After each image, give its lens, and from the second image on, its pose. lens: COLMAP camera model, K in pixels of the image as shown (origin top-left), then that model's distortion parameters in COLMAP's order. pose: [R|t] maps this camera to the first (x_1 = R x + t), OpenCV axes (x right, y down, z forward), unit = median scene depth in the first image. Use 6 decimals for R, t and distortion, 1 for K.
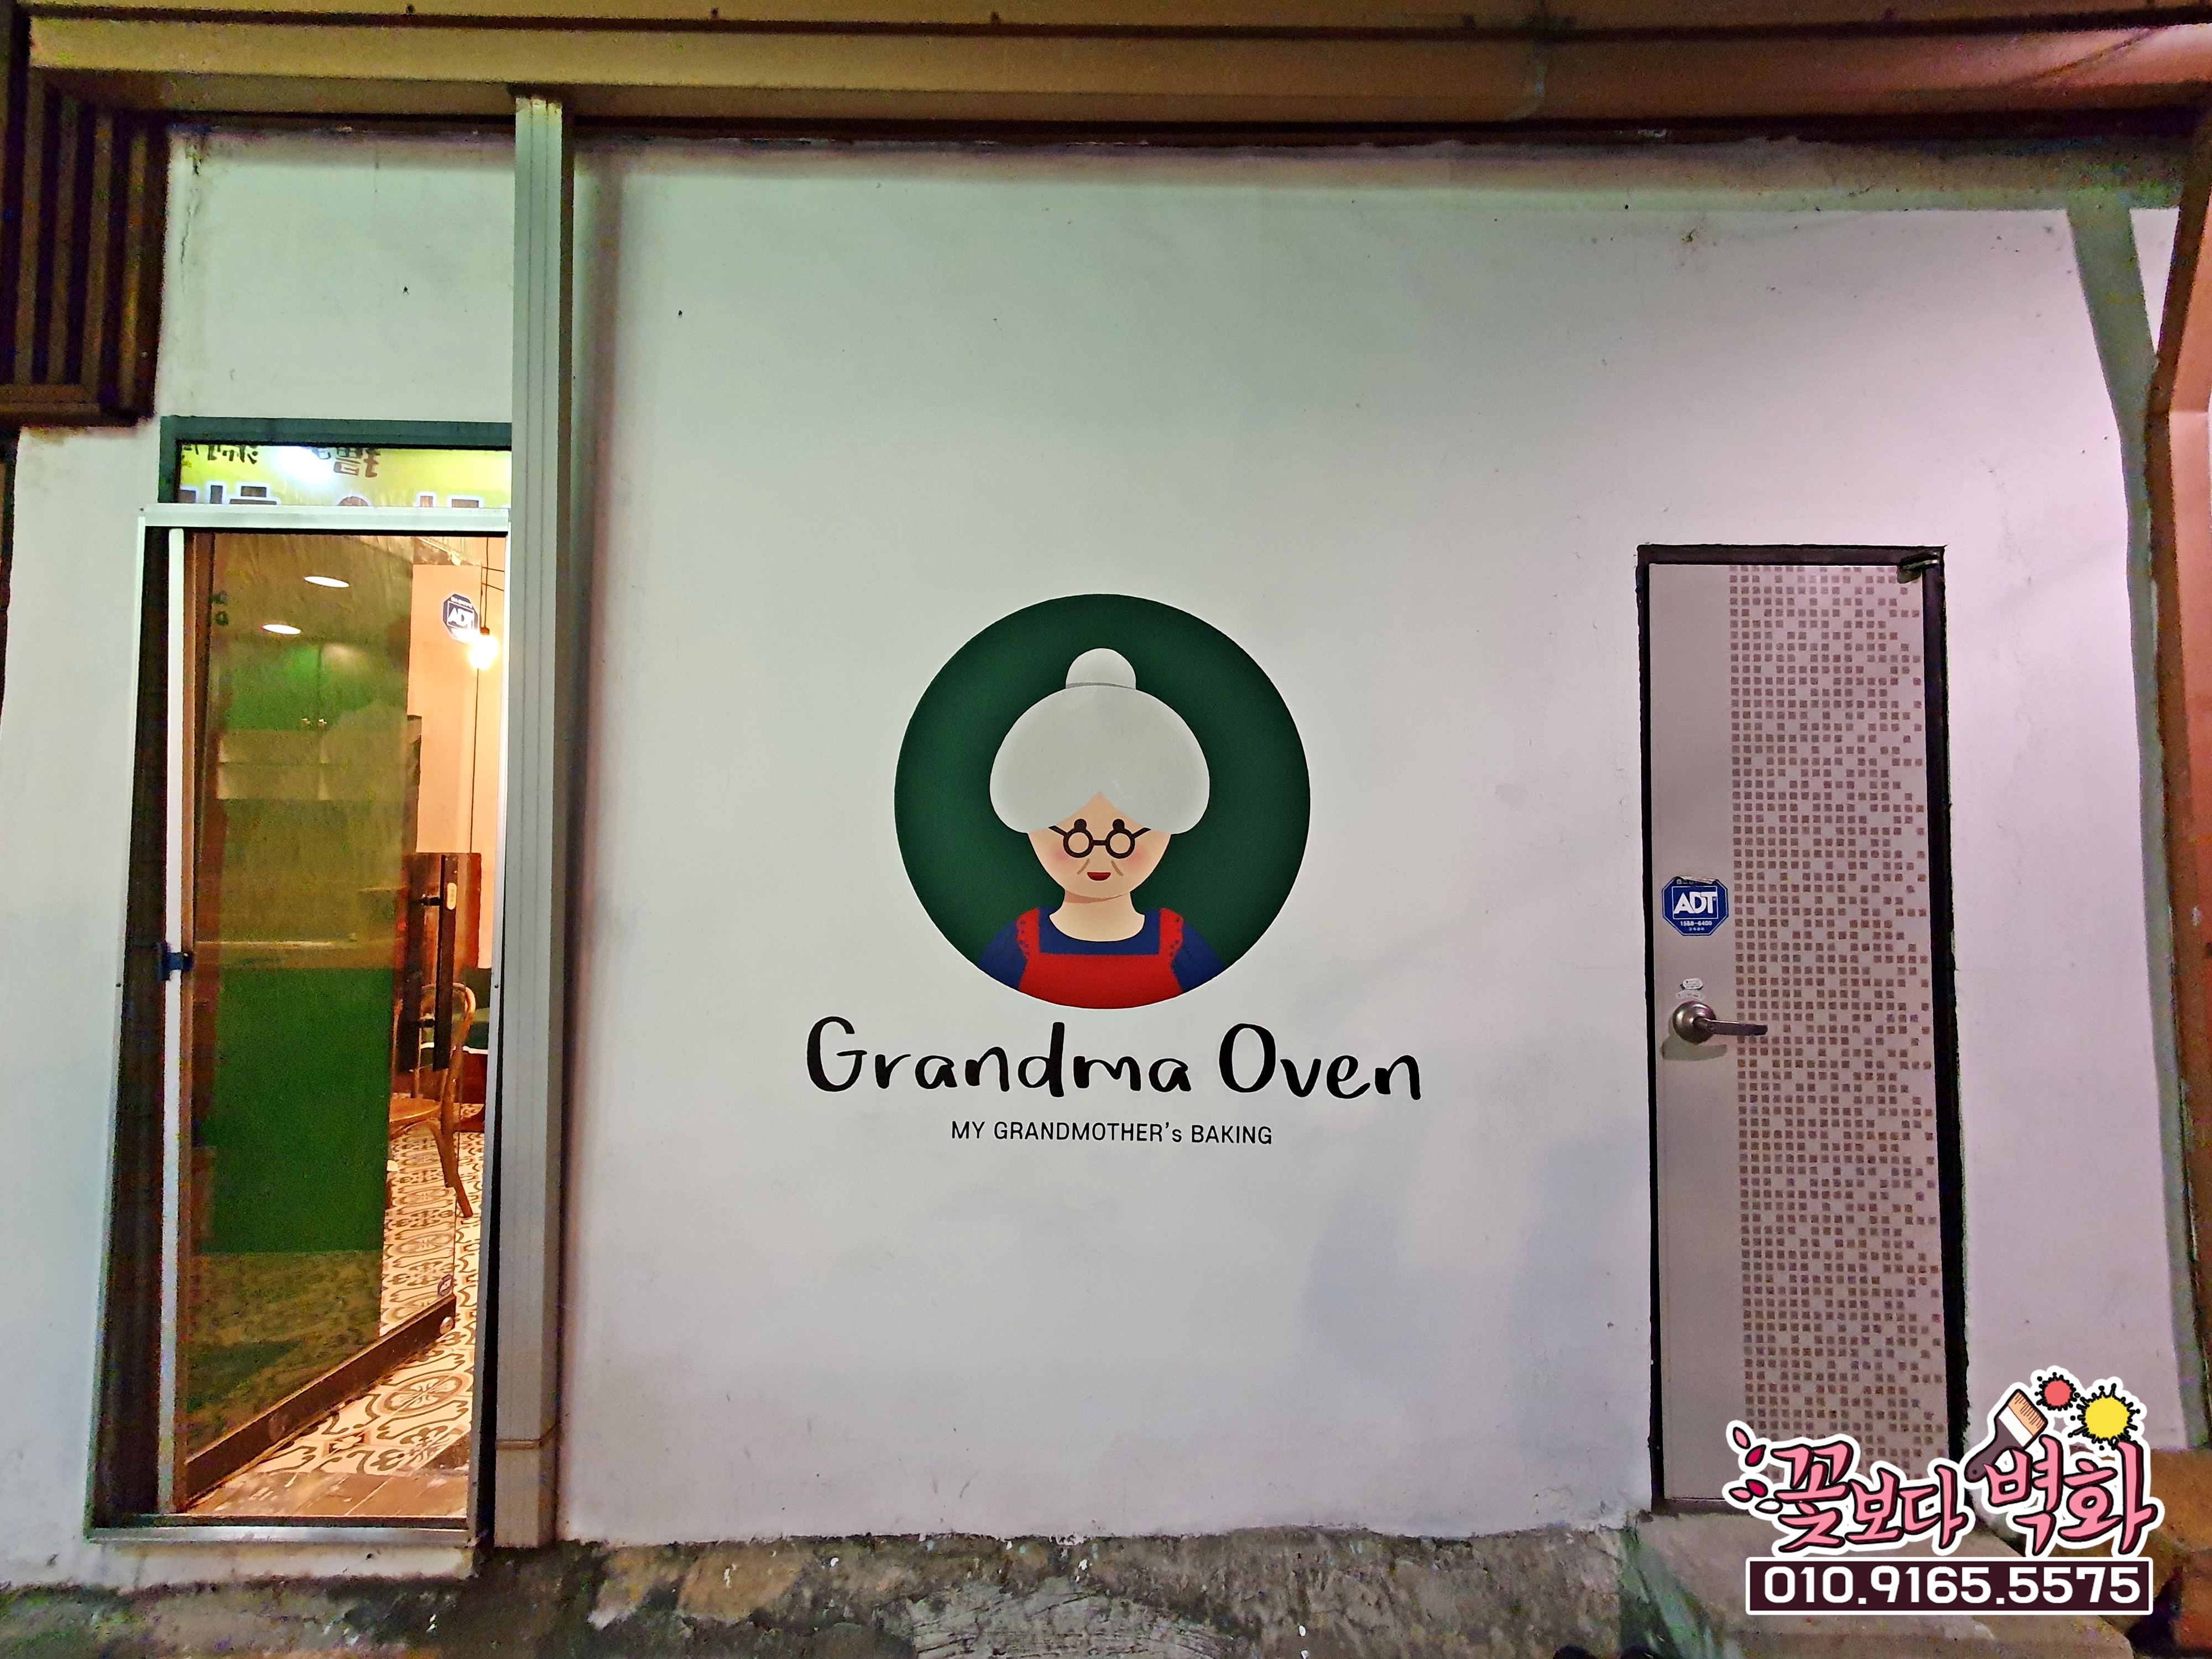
lens RADIAL K [[881.2, 0, 1128.9], [0, 881.2, 834.5], [0, 0, 1]] dist [0.007301, 0.000165]
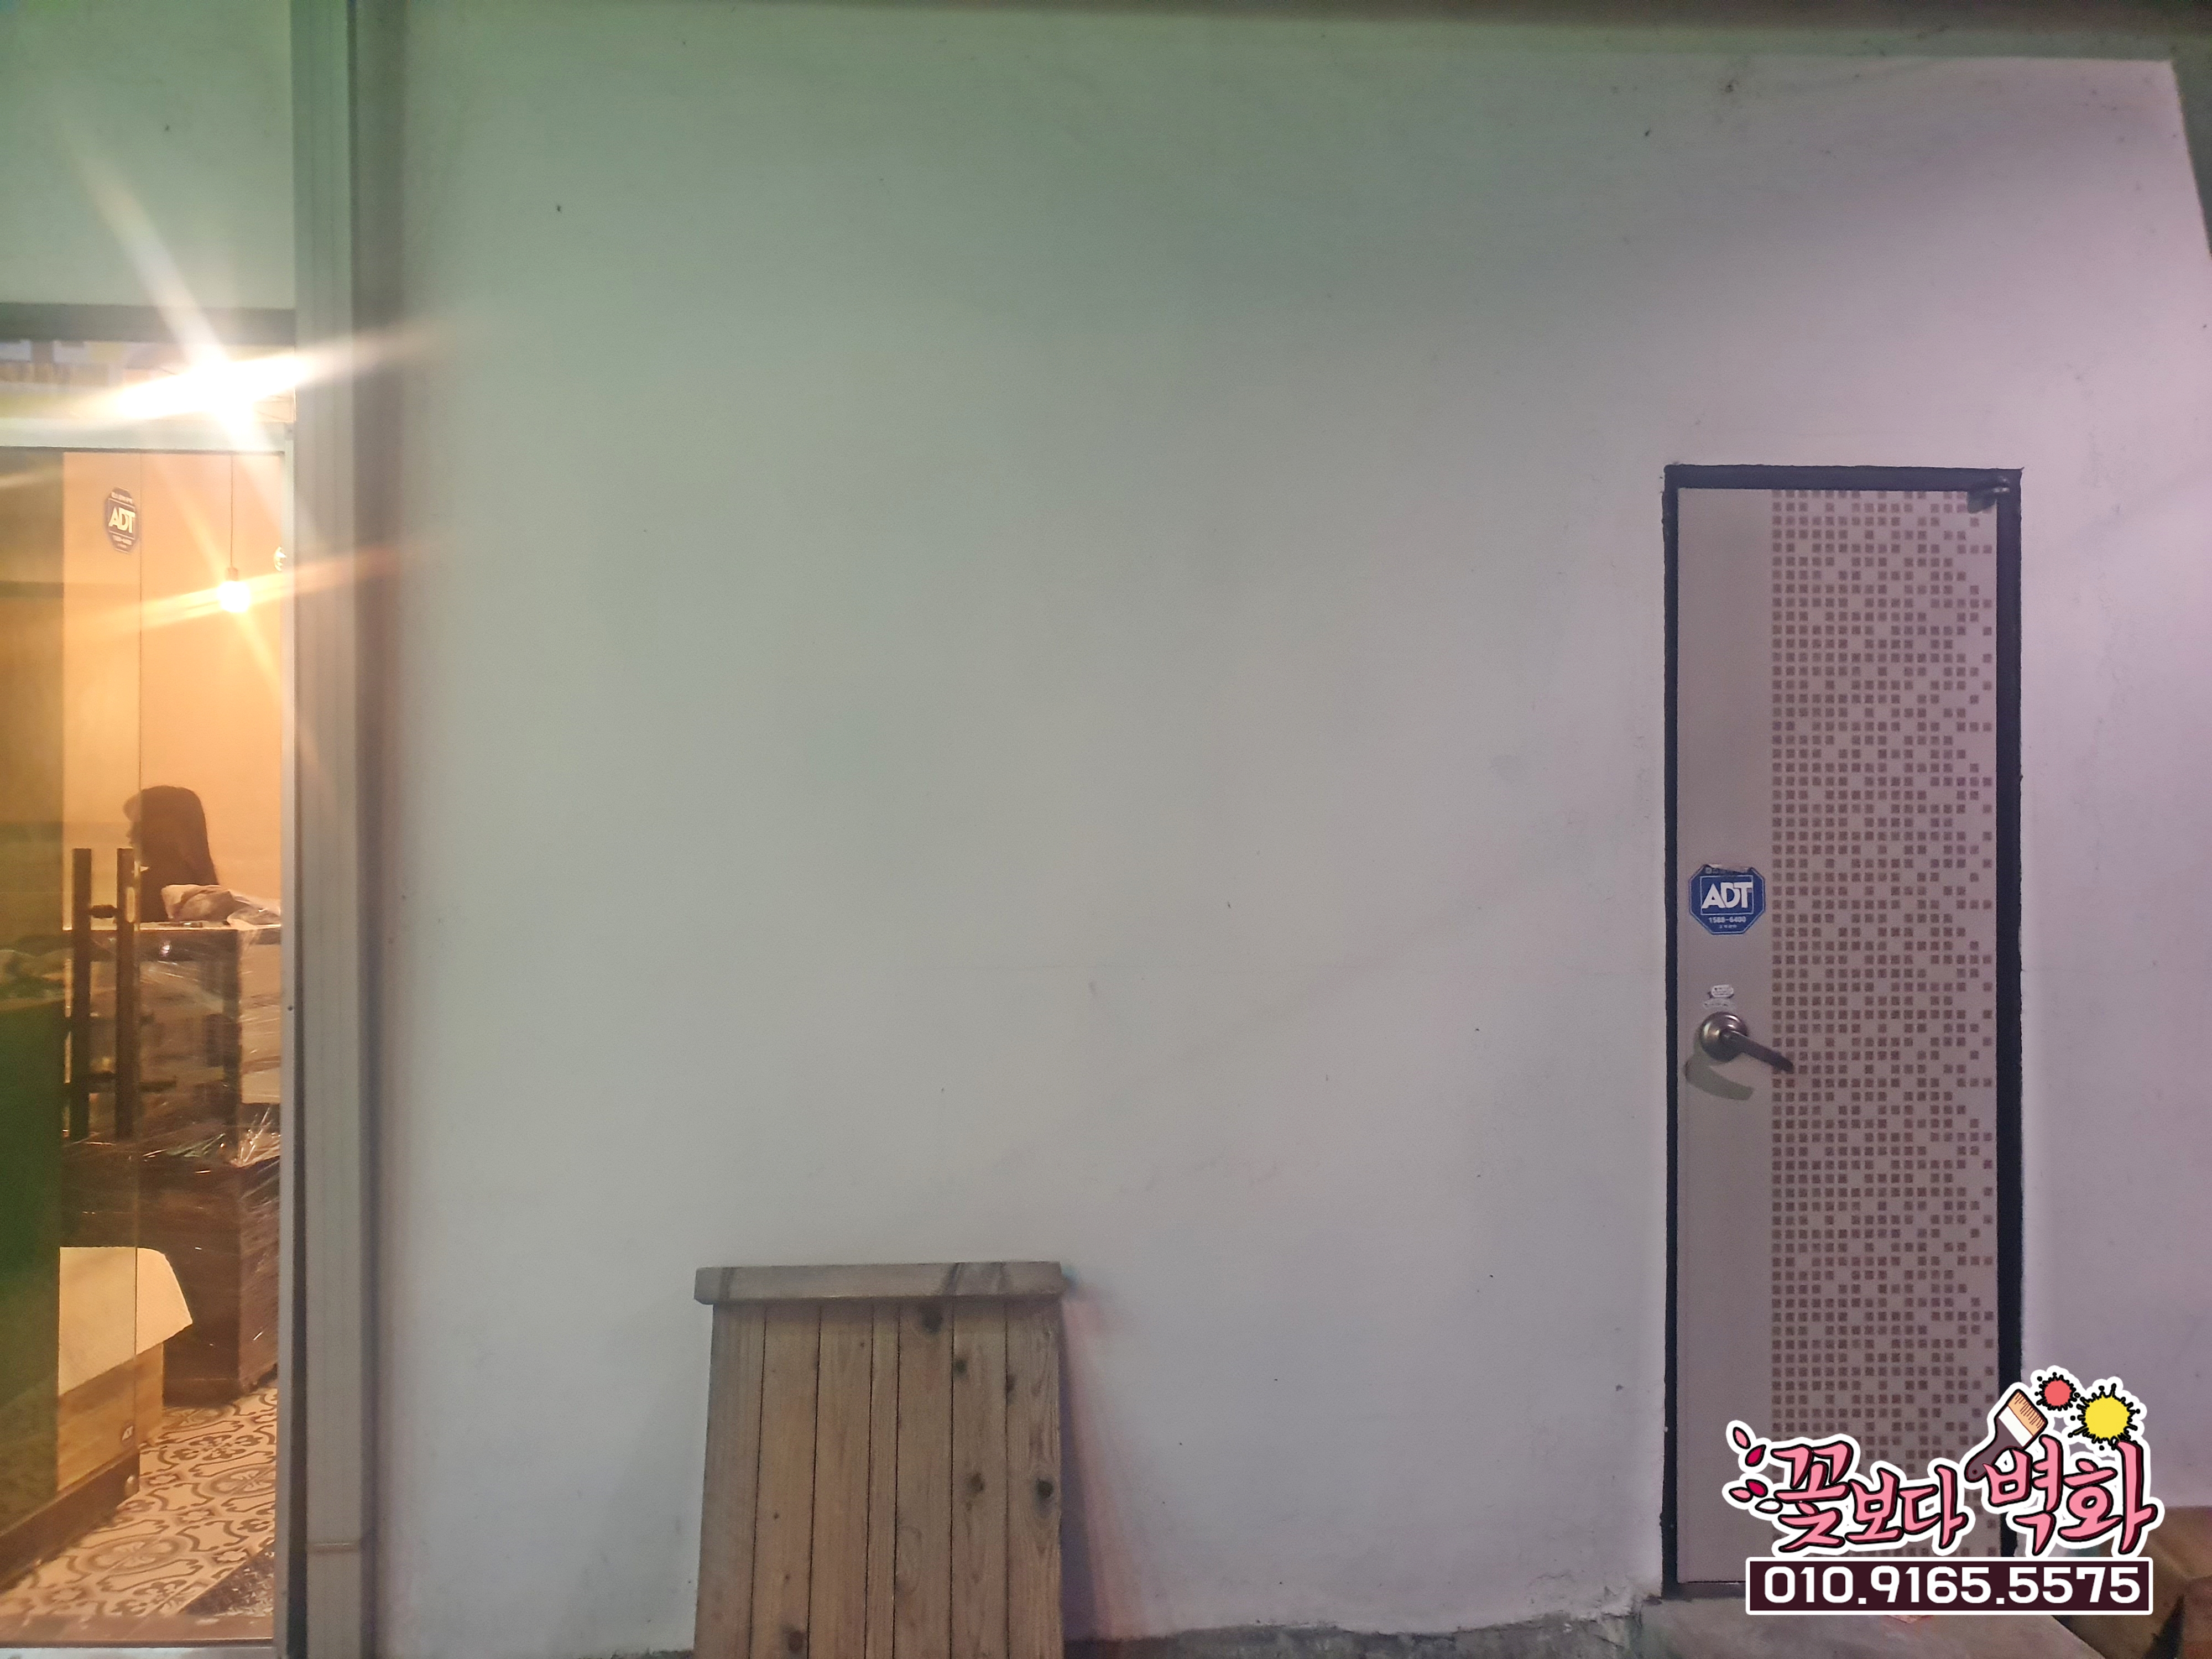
lens RADIAL K [[1732.3, 0, 1130.7], [0, 1732.3, 860.5], [0, 0, 1]] dist [-0.001724, 0.033253]
pose [[0.999154, -0.007441, 0.040447, 0.006344], [0.005930, 0.999285, 0.037344, -0.021204], [-0.040696, -0.037073, 0.998484, -0.628941]]
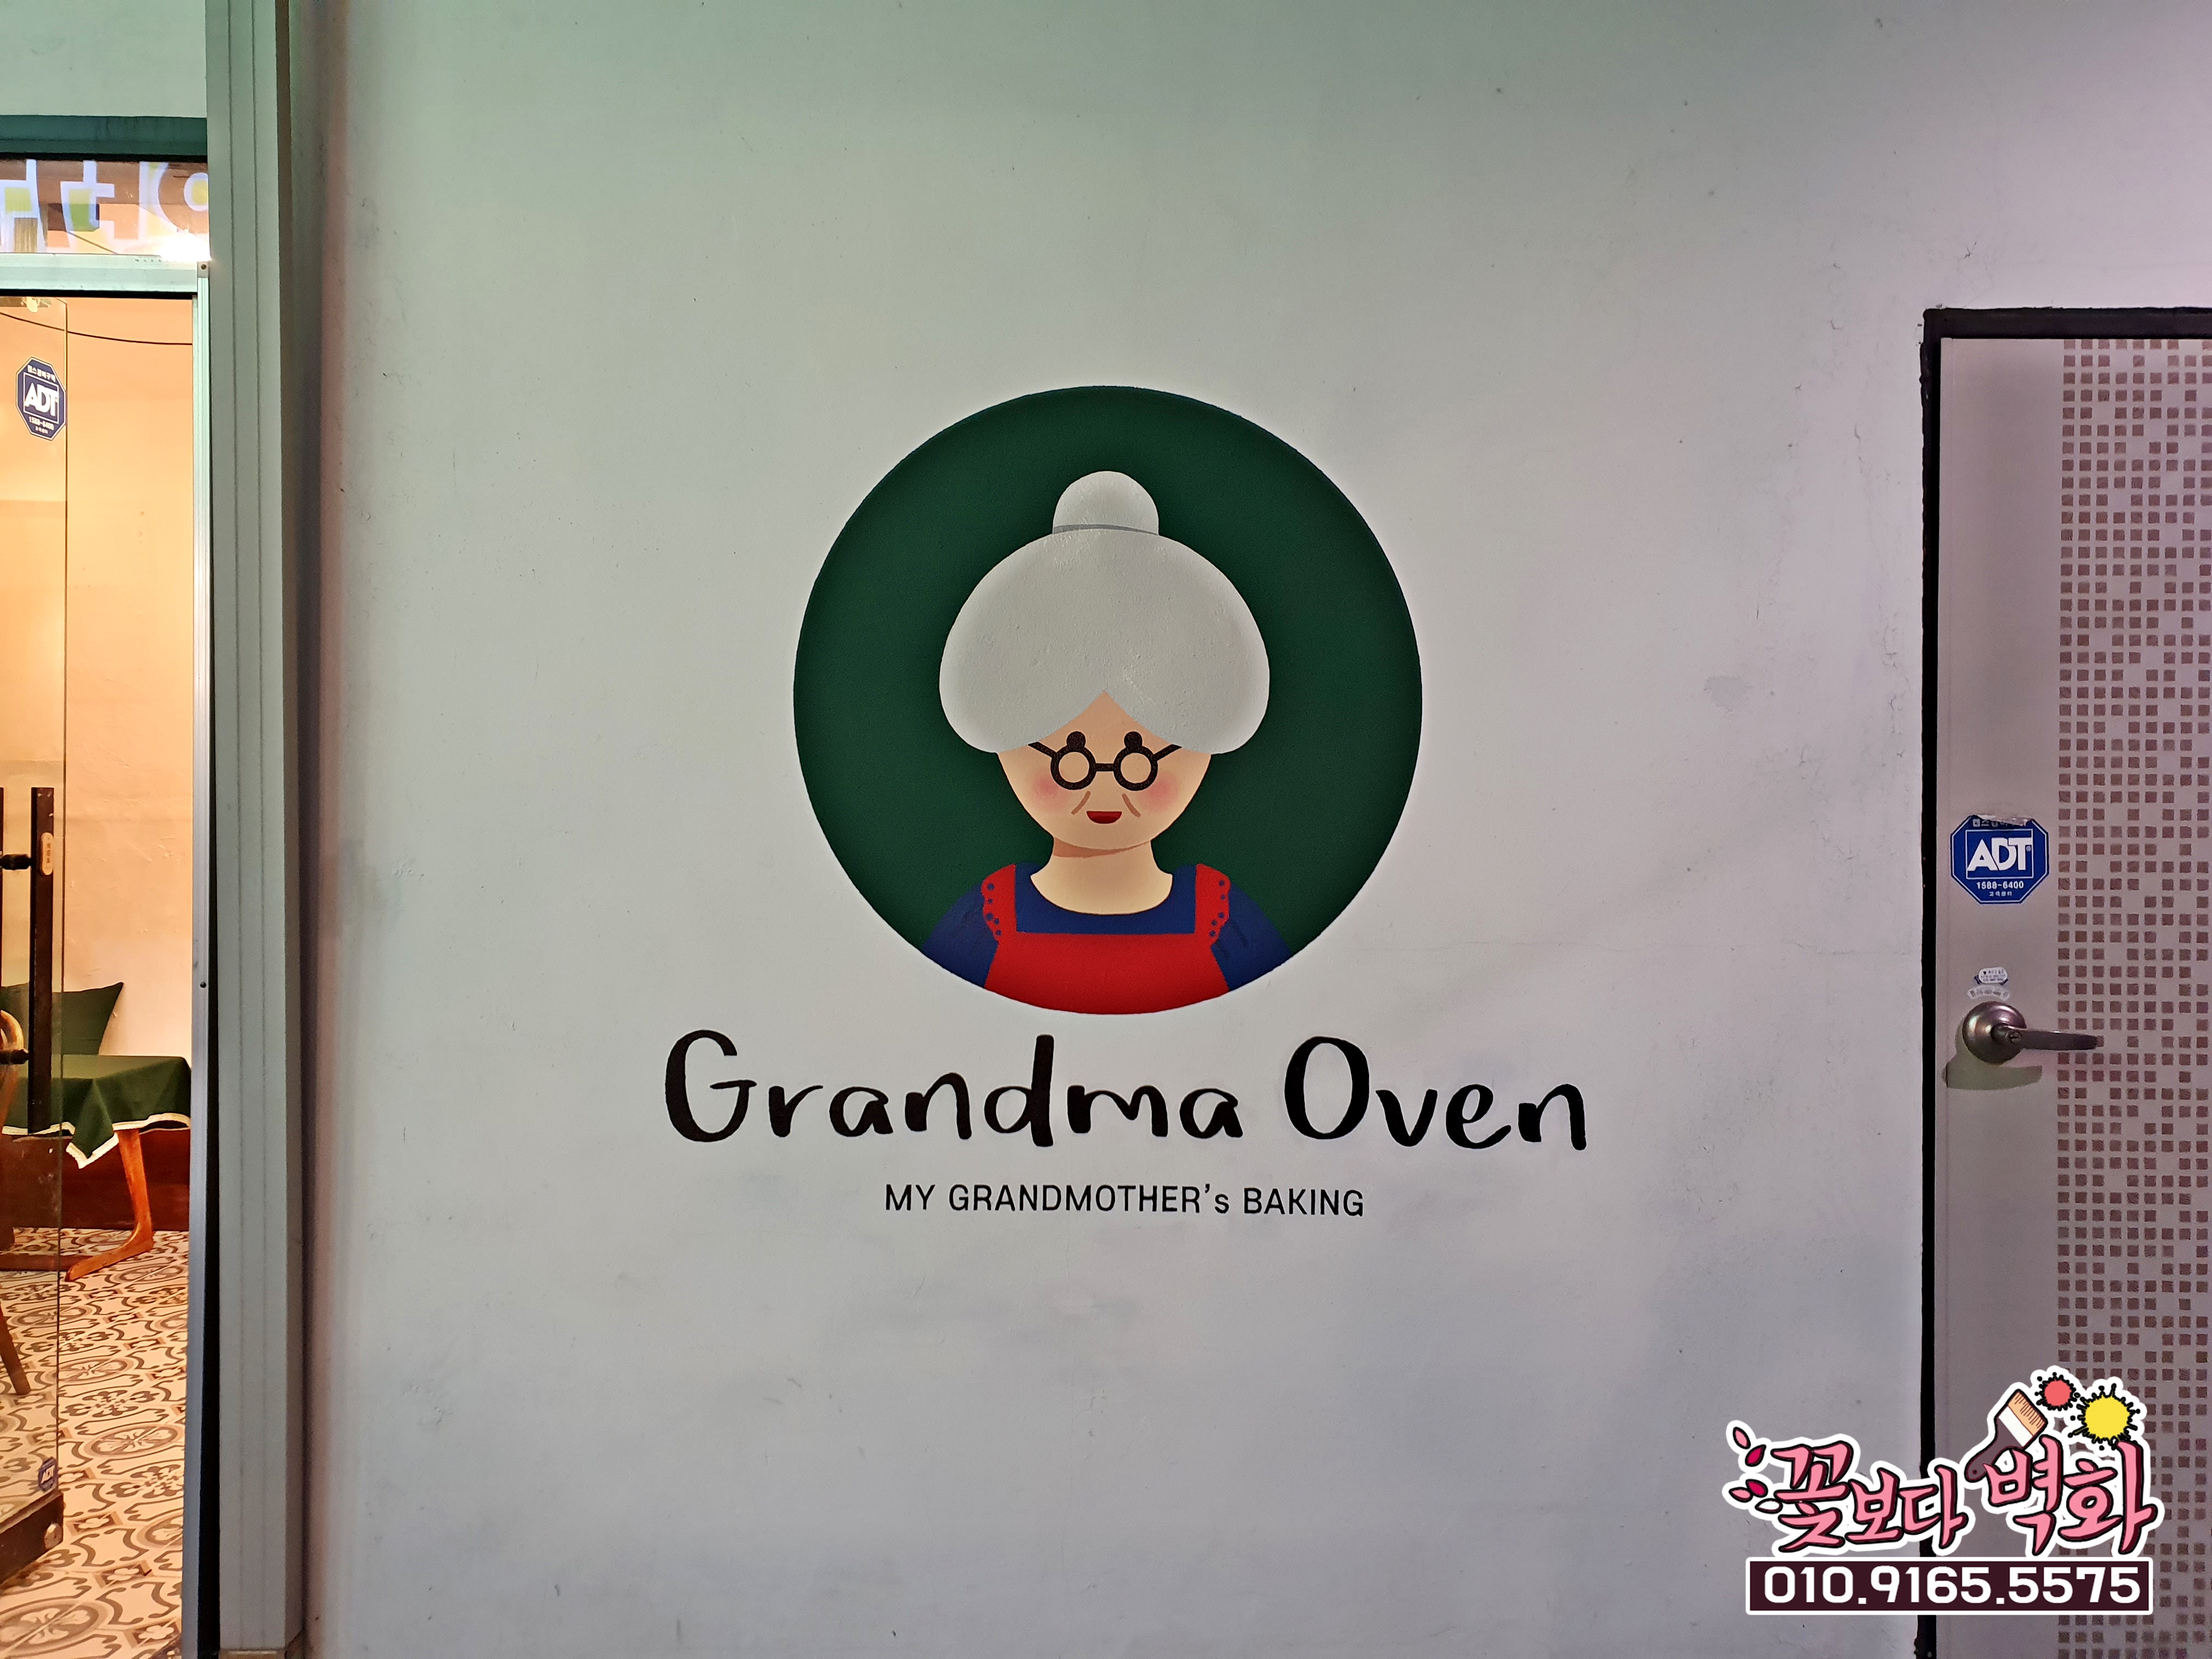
lens RADIAL K [[1732.3, 0, 1107.1], [0, 1732.3, 811.2], [0, 0, 1]] dist [-0.001724, 0.033253]
pose [[0.999968, -0.003136, 0.007303, -0.041462], [0.002836, 0.999164, 0.040783, -0.010628], [-0.007425, -0.040761, 0.999141, -0.302099]]
